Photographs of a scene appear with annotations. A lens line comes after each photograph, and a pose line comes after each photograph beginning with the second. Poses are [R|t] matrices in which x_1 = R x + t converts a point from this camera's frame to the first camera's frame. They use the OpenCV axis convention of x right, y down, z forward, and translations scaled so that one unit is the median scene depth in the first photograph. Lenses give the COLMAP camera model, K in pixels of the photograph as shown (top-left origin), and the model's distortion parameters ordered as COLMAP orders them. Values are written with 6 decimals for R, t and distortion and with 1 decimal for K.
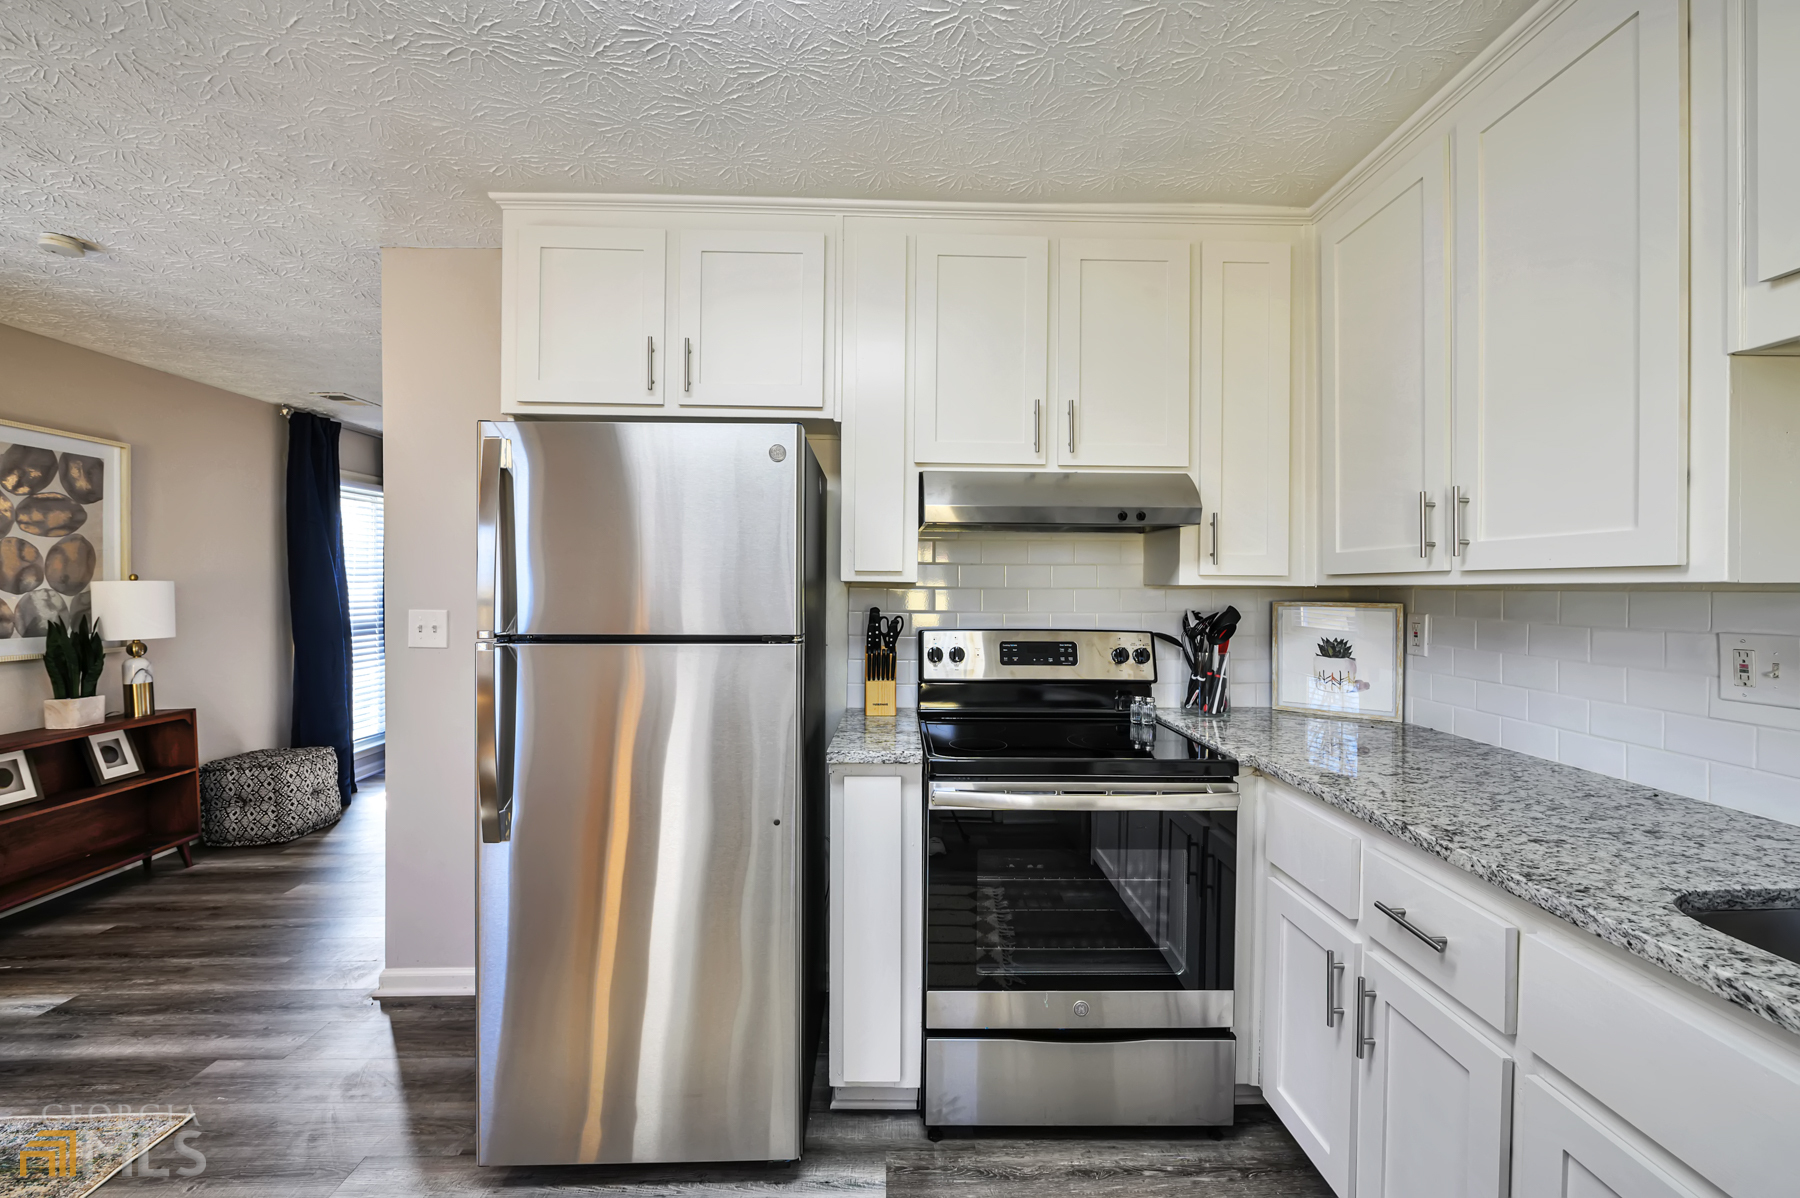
lens RADIAL K [[722.5, 0, 904.3], [0, 722.5, 591.0], [0, 0, 1]] dist [-0.005789, -0.000784]
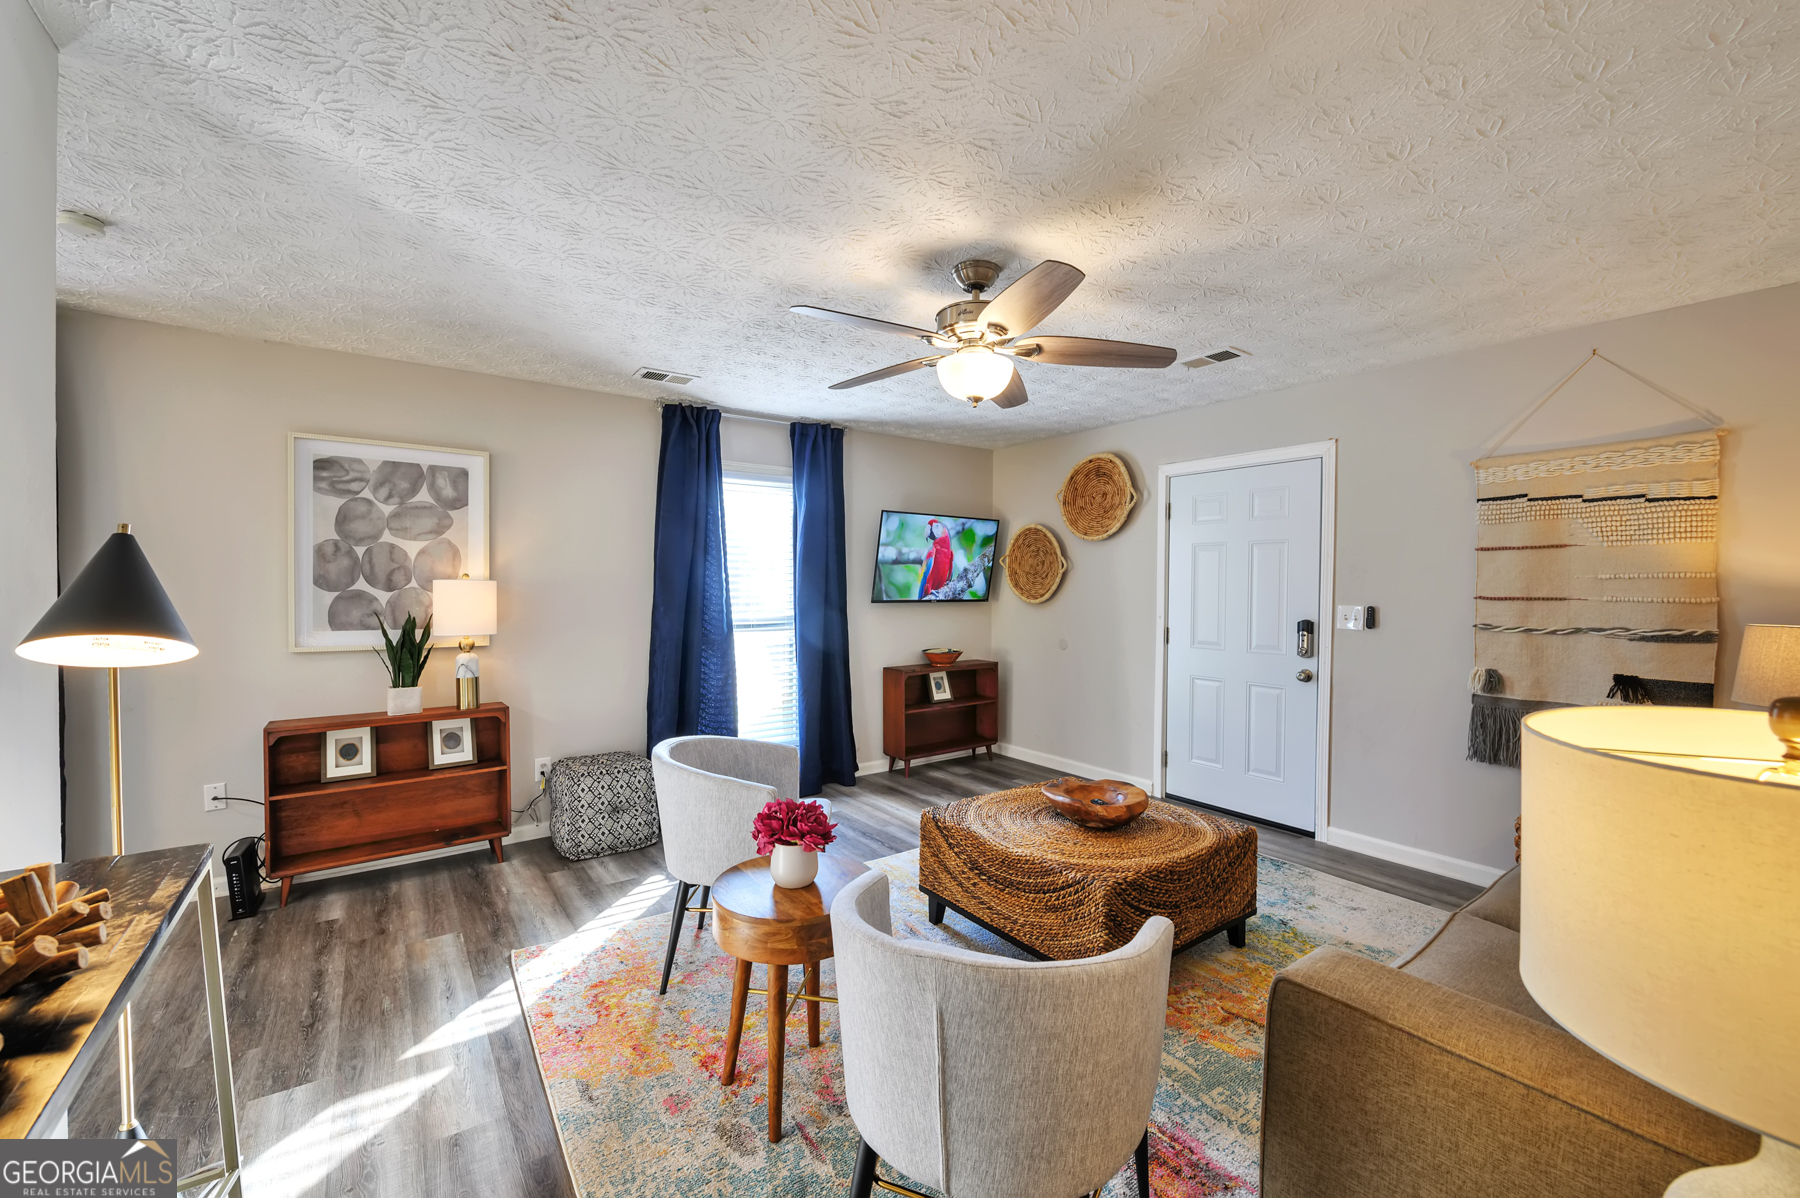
lens RADIAL K [[722.5, 0, 908.9], [0, 722.5, 594.4], [0, 0, 1]] dist [-0.005789, -0.000784]
pose [[0.576884, 0.010150, -0.816763, 0.249592], [-0.011064, 0.999928, 0.004612, -0.007370], [0.816751, 0.006376, 0.576955, 1.359809]]
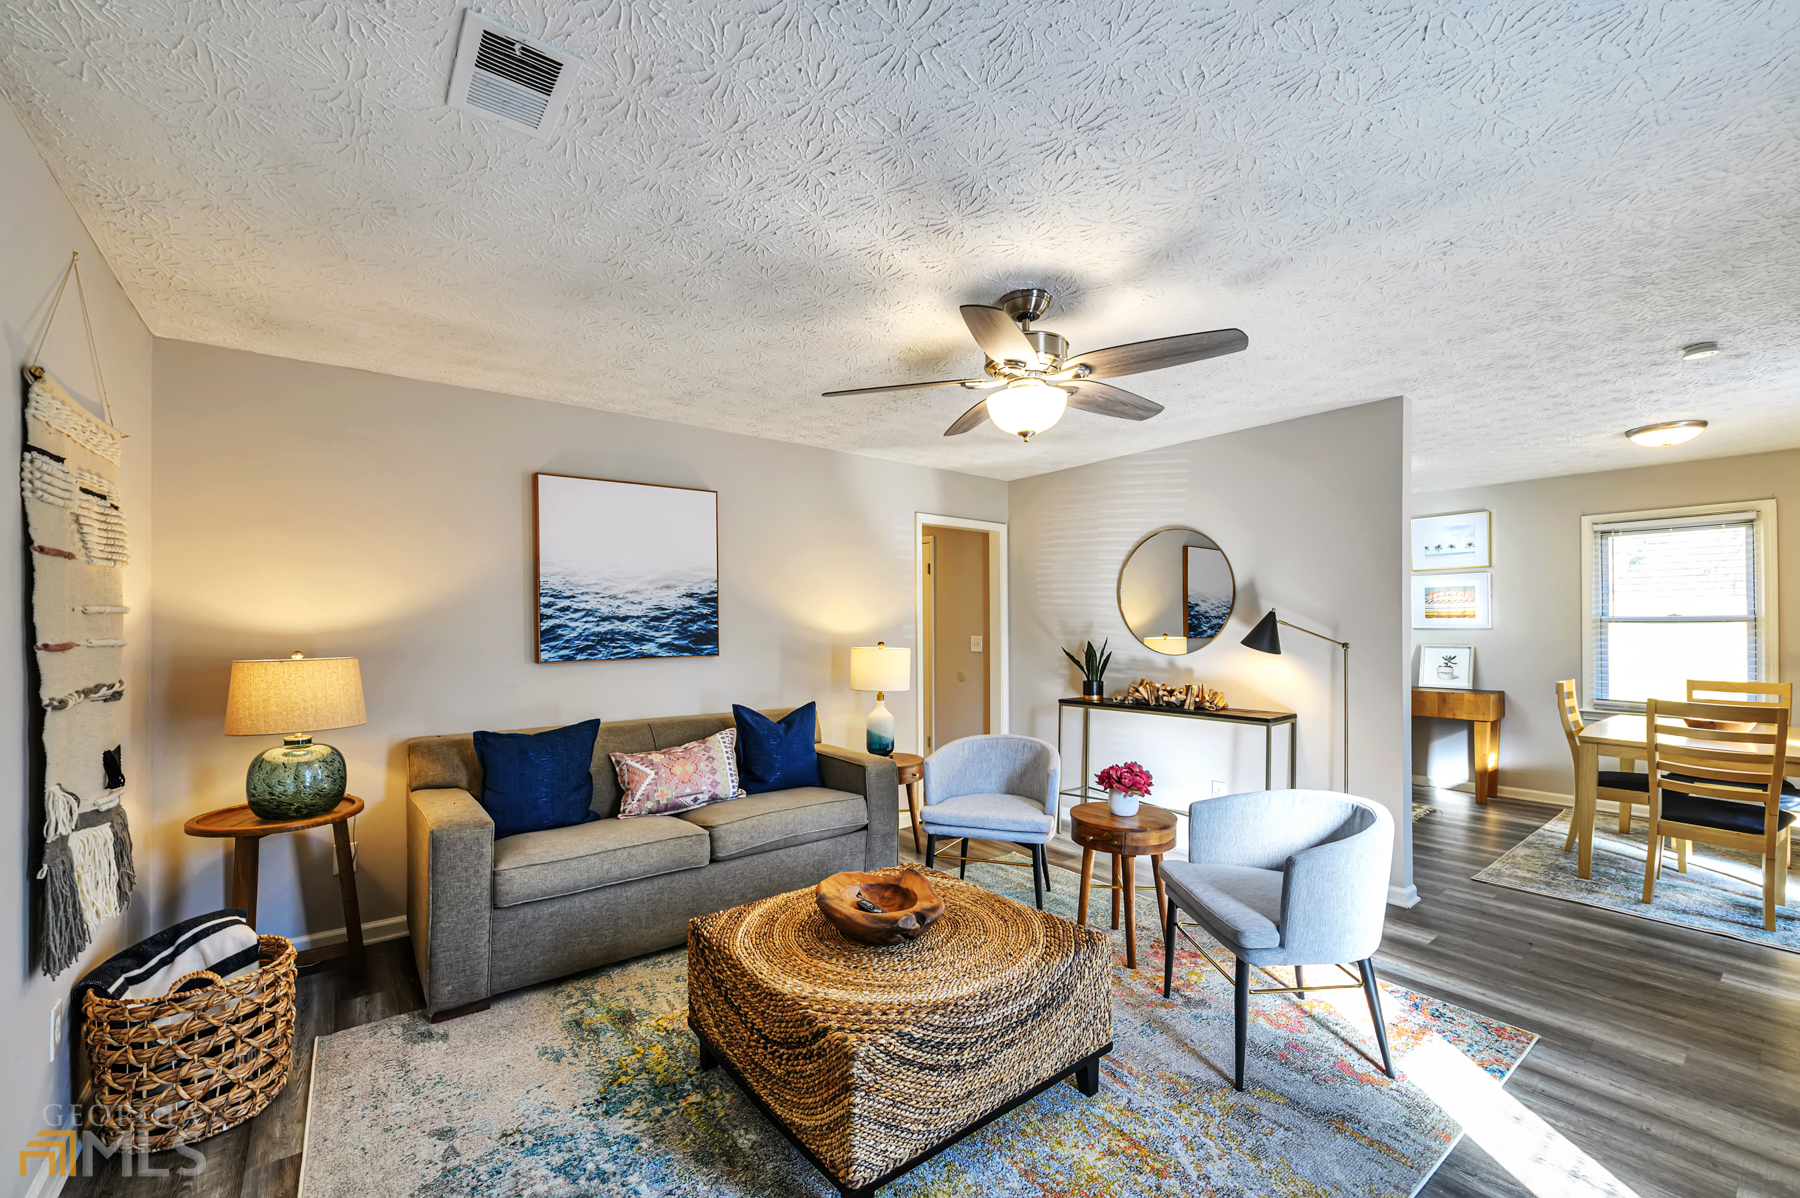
lens RADIAL K [[722.5, 0, 917.9], [0, 722.5, 624.0], [0, 0, 1]] dist [-0.005789, -0.000784]
pose [[-0.602696, 0.000939, 0.797970, -1.362252], [0.006858, 0.999968, 0.004004, -0.026725], [-0.797941, 0.007885, -0.602684, 2.852274]]
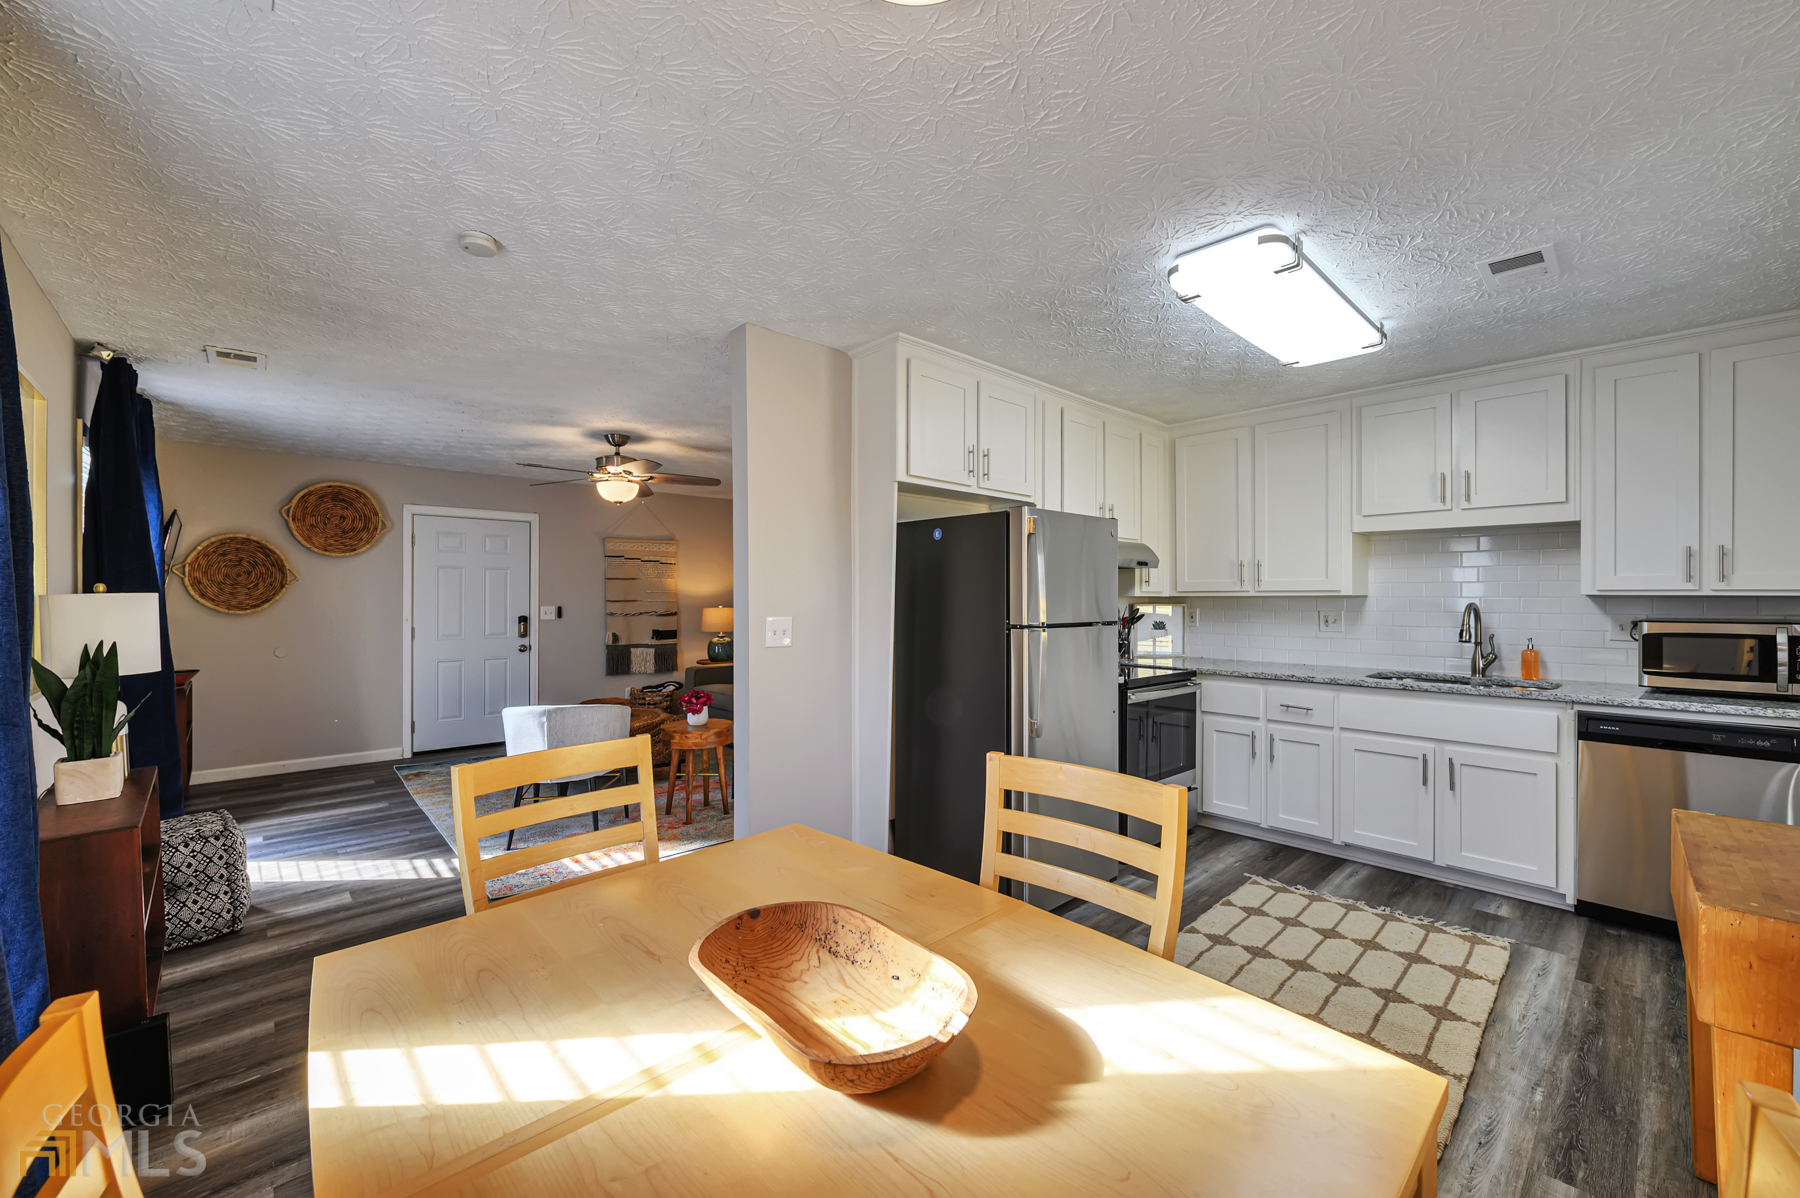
lens RADIAL K [[722.5, 0, 904.5], [0, 722.5, 597.0], [0, 0, 1]] dist [-0.005789, -0.000784]
pose [[0.746946, -0.003810, 0.664874, -1.405109], [0.007613, 0.999967, -0.002823, -0.004509], [-0.664842, 0.007170, 0.746950, -0.101628]]
